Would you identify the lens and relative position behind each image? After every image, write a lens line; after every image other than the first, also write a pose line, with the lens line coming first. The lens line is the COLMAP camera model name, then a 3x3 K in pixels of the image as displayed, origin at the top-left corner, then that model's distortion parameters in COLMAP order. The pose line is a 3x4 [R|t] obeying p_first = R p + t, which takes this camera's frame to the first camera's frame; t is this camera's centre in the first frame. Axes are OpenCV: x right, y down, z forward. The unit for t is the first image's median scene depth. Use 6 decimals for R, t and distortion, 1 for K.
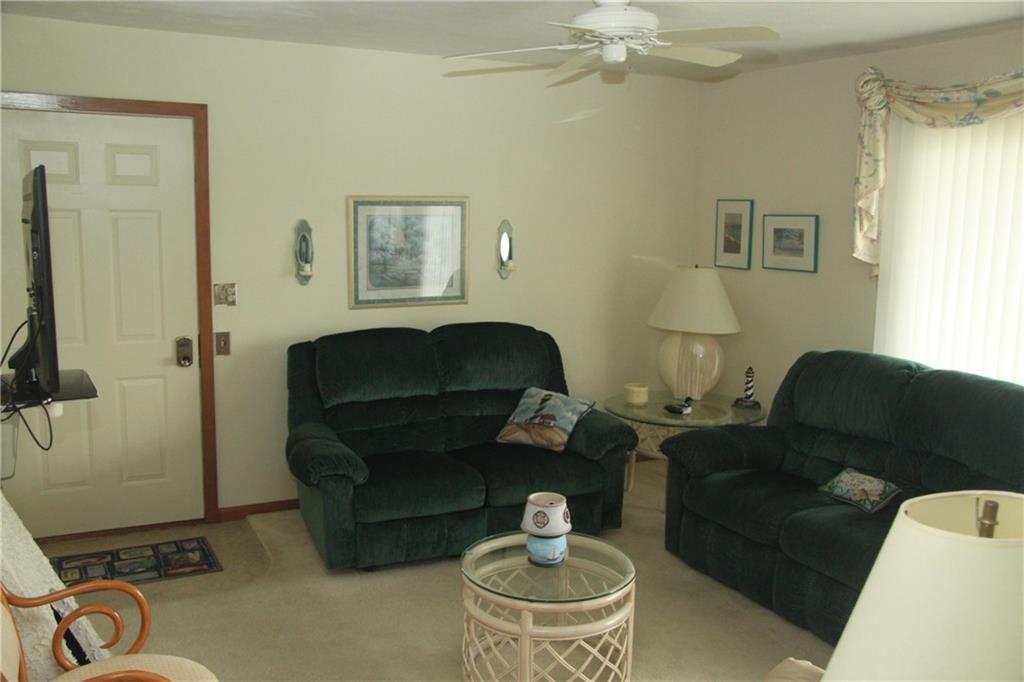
lens RADIAL K [[919.2, 0, 506.7], [0, 919.2, 342.9], [0, 0, 1]] dist [-0.113871, 0.182604]
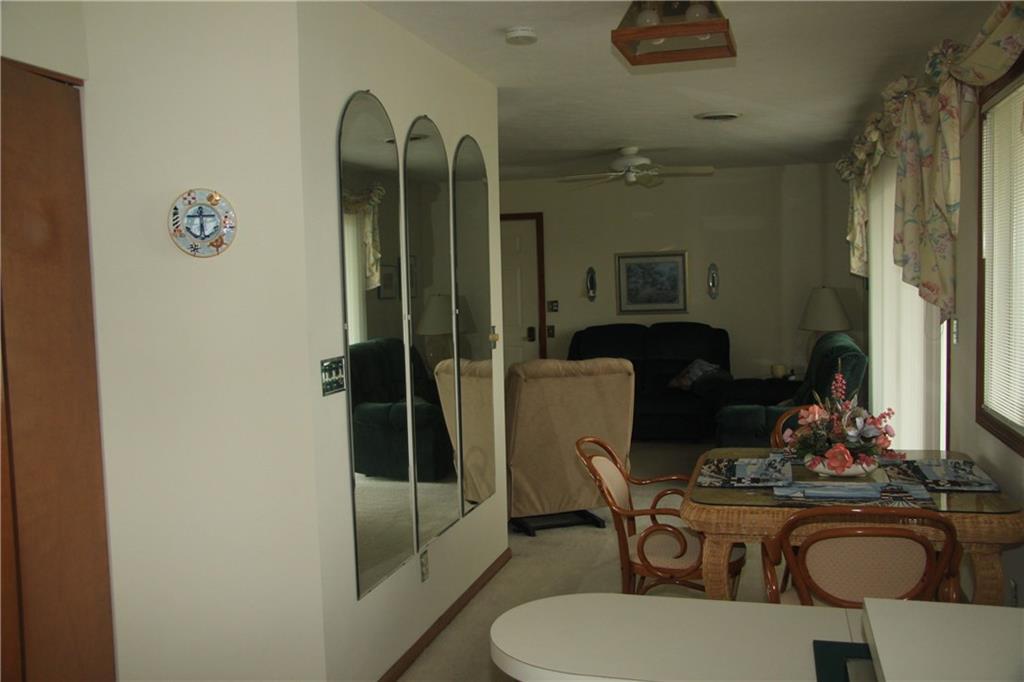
lens RADIAL K [[919.2, 0, 506.7], [0, 919.2, 342.9], [0, 0, 1]] dist [-0.113871, 0.182604]
pose [[0.721471, 0.007998, -0.692398, 1.119618], [-0.063845, 0.996442, -0.055016, 0.159067], [0.689495, 0.083899, 0.719415, -0.552991]]
